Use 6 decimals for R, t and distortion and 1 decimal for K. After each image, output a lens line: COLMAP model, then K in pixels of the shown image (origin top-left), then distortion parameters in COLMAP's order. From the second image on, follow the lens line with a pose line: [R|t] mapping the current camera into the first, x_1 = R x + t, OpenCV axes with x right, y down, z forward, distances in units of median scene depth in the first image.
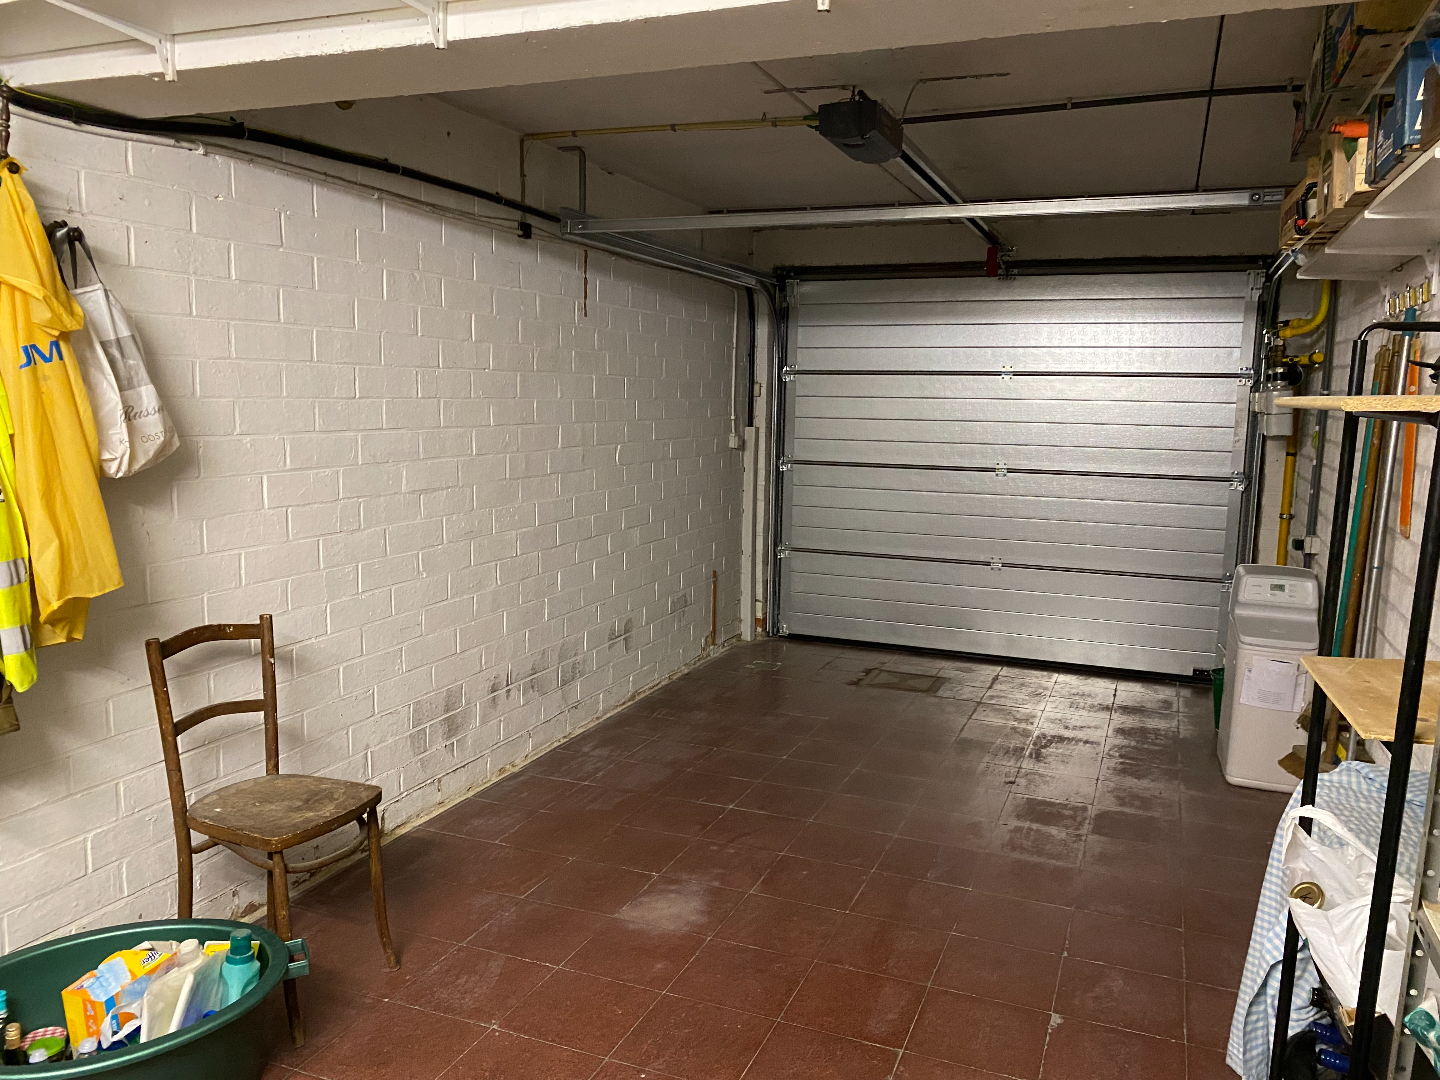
lens RADIAL K [[1102.2, 0, 717.3], [0, 1102.2, 544.9], [0, 0, 1]] dist [0.015954, 0.000418]
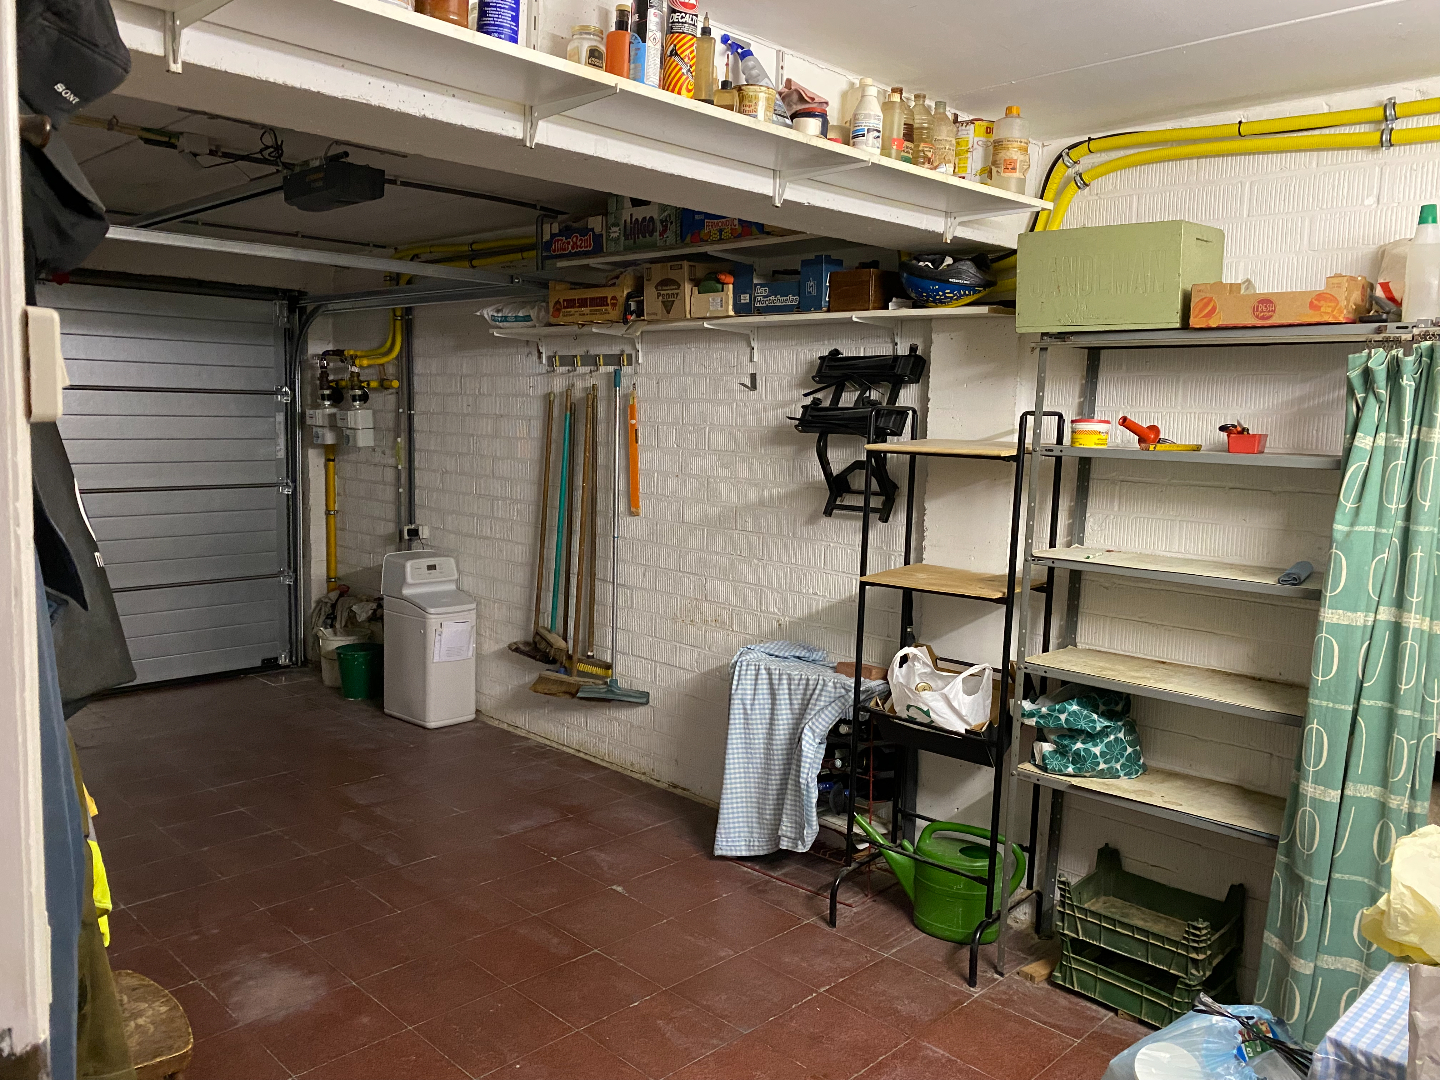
lens RADIAL K [[1100.6, 0, 718.7], [0, 1100.6, 506.7], [0, 0, 1]] dist [0.002511, 0.000517]
pose [[0.387117, -0.090670, 0.917562, -0.534845], [0.112197, 0.992390, 0.050728, -0.059647], [-0.915179, 0.083310, 0.394344, 0.193873]]
